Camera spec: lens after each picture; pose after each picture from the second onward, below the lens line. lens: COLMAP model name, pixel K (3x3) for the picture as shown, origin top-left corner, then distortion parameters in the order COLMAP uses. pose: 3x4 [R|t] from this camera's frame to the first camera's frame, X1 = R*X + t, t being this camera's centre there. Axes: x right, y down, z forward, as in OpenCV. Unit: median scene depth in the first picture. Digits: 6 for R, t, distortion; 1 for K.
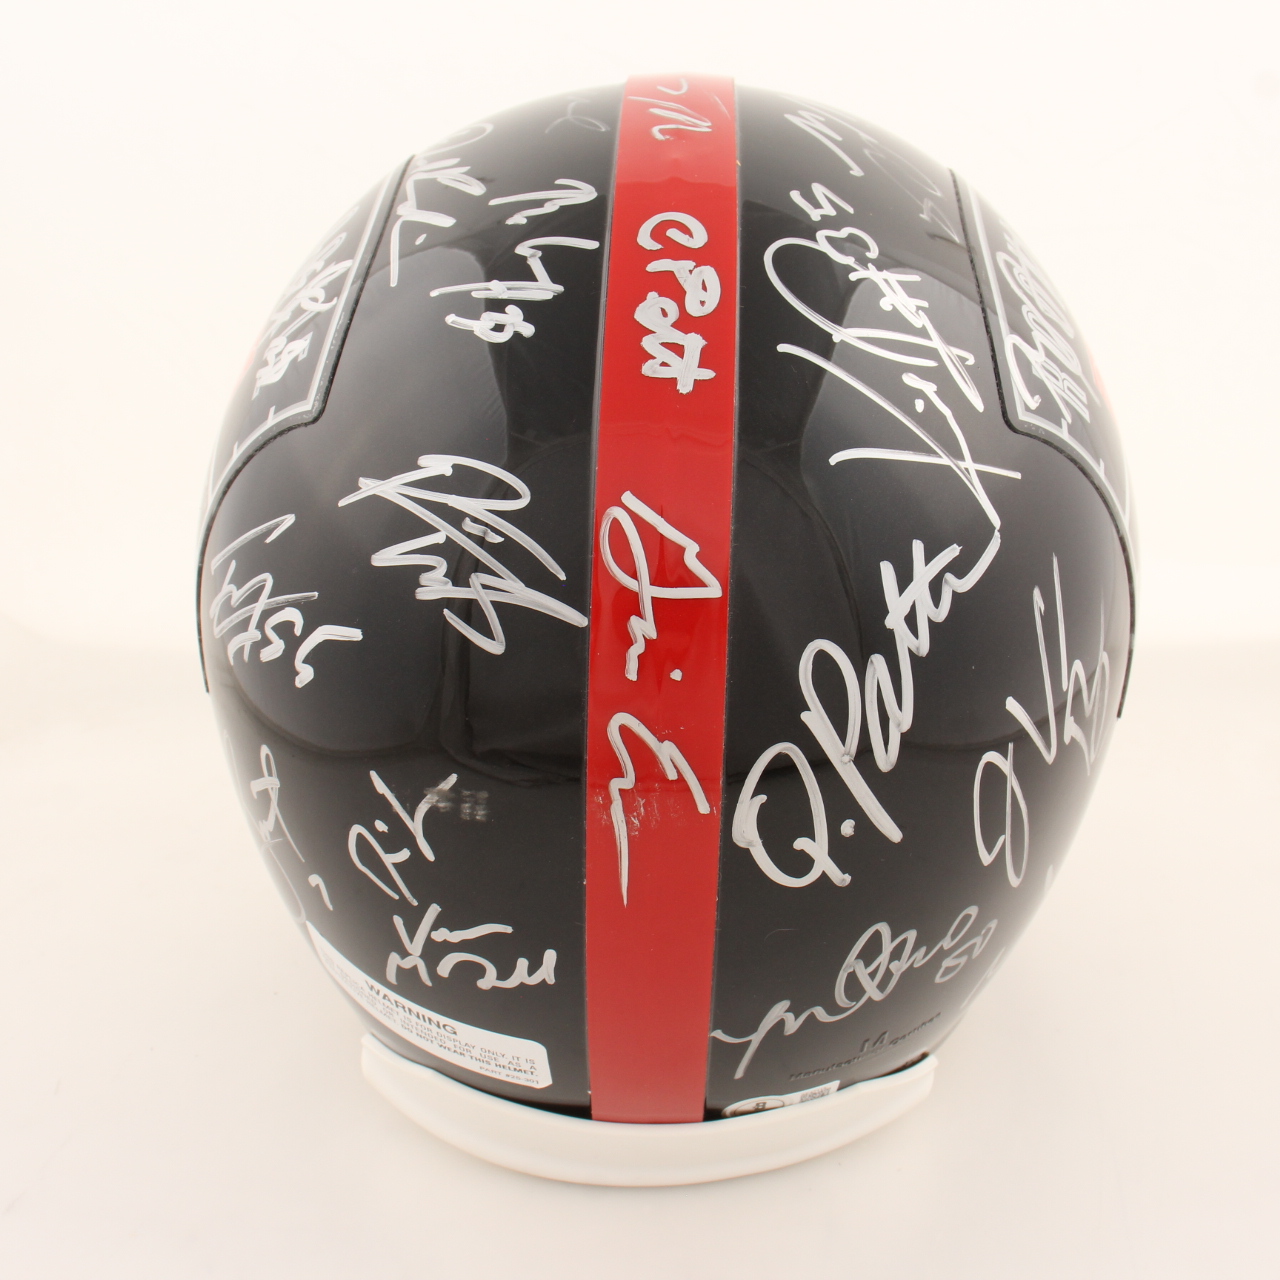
lens RADIAL K [[1702.4, 0, 640.0], [0, 1702.4, 640.0], [0, 0, 1]] dist [-0.150123, 0.052387]
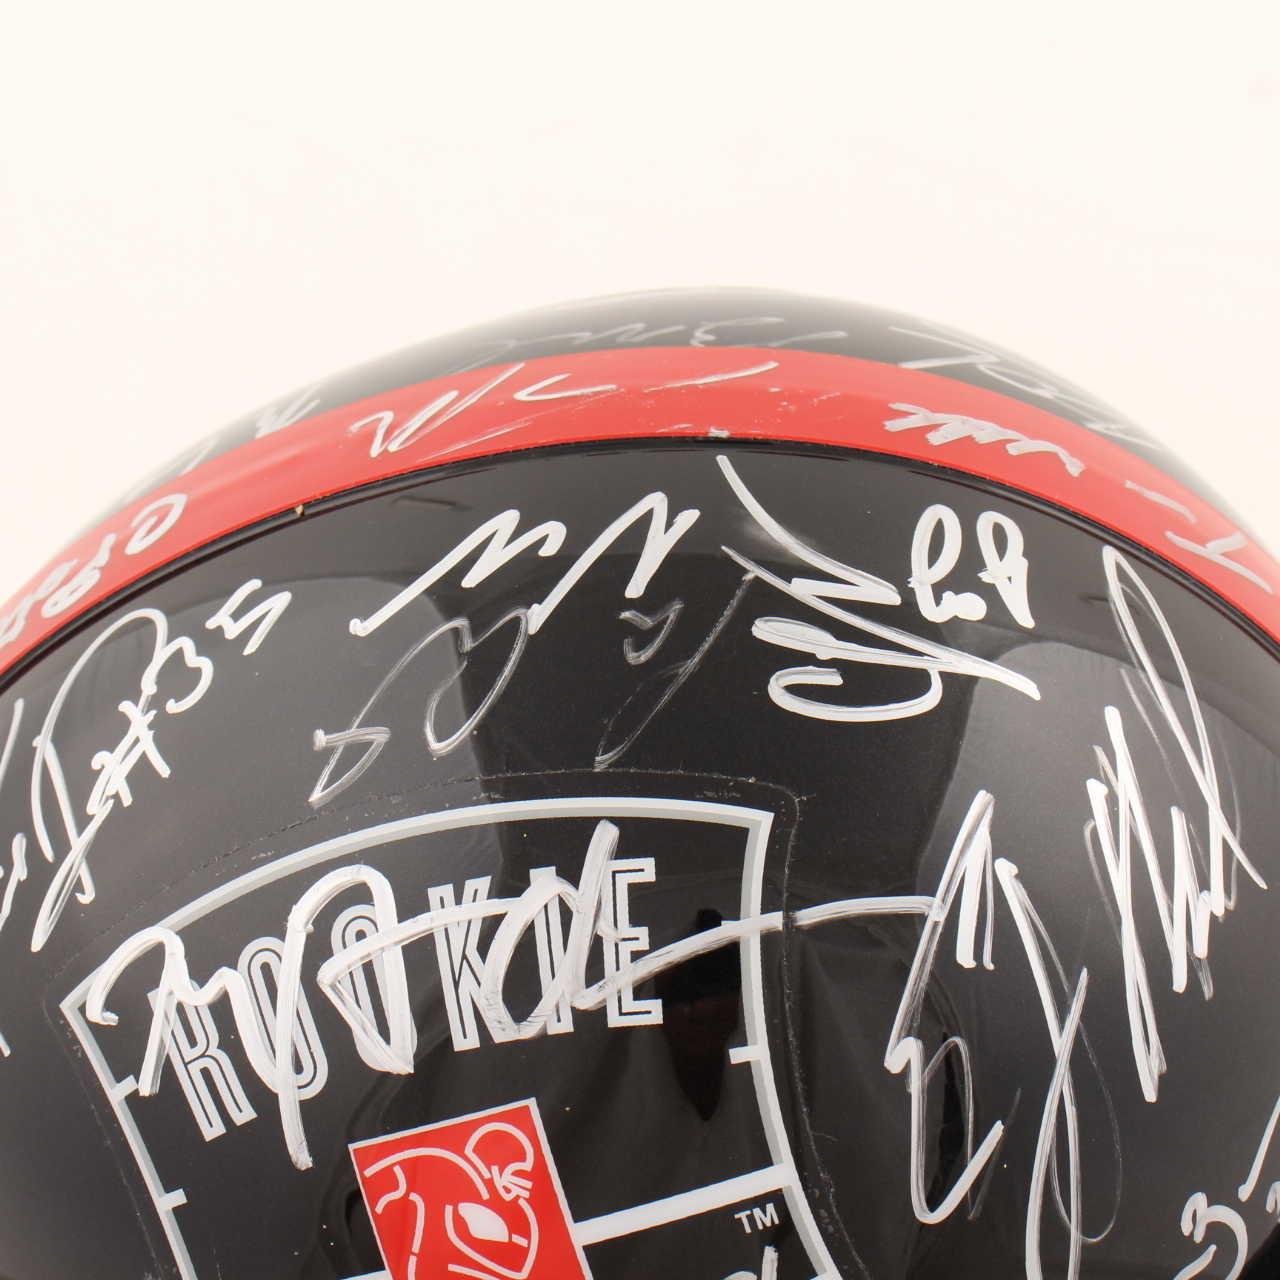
lens RADIAL K [[3456.9, 0, 640.0], [0, 3456.9, 640.0], [0, 0, 1]] dist [0.066870, 0.919618]
pose [[-0.005881, 0.562420, -0.826830, 1.388144], [-0.367184, 0.767871, 0.524928, -1.140083], [0.930130, 0.306686, 0.201996, 0.933870]]
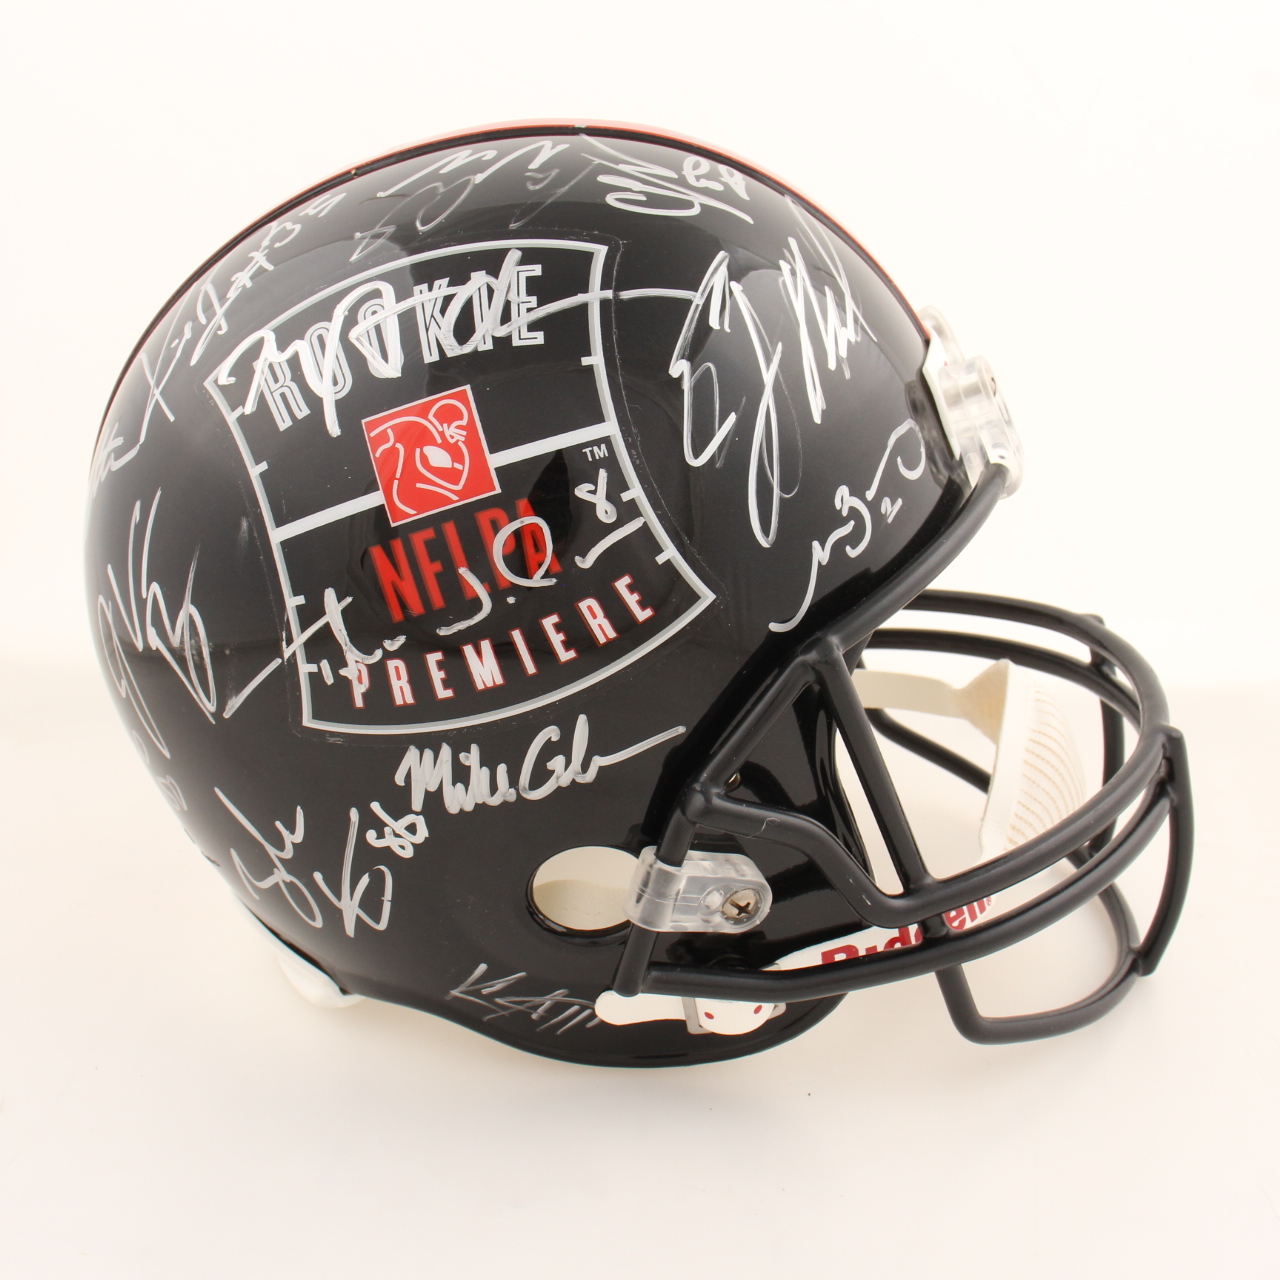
lens RADIAL K [[1702.4, 0, 640.0], [0, 1702.4, 640.0], [0, 0, 1]] dist [-0.150123, 0.052387]
pose [[0.042642, 0.357841, -0.932808, 1.523357], [-0.404402, 0.859936, 0.311399, -0.505662], [0.913587, 0.363951, 0.181381, 1.195835]]
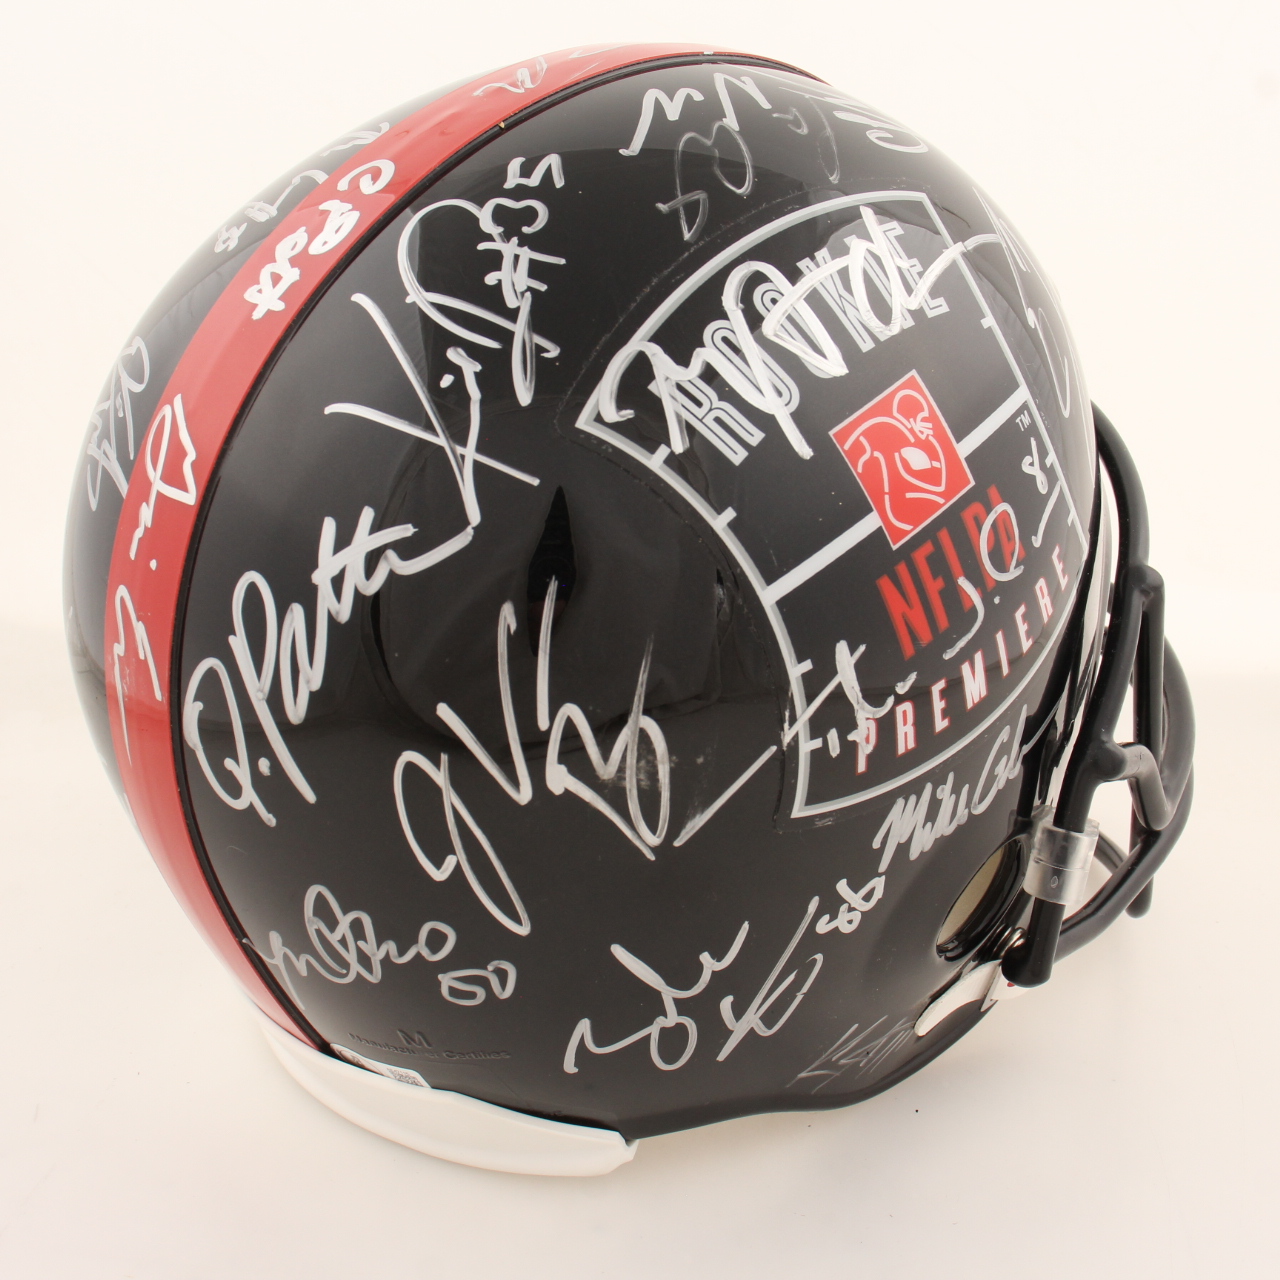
lens RADIAL K [[1860.1, 0, 640.0], [0, 1860.1, 640.0], [0, 0, 1]] dist [-0.138907, 0.041464]
pose [[0.725984, 0.290479, -0.623353, 0.955485], [-0.303818, 0.948637, 0.088220, -0.126892], [0.616962, 0.125339, 0.776948, 0.271579]]
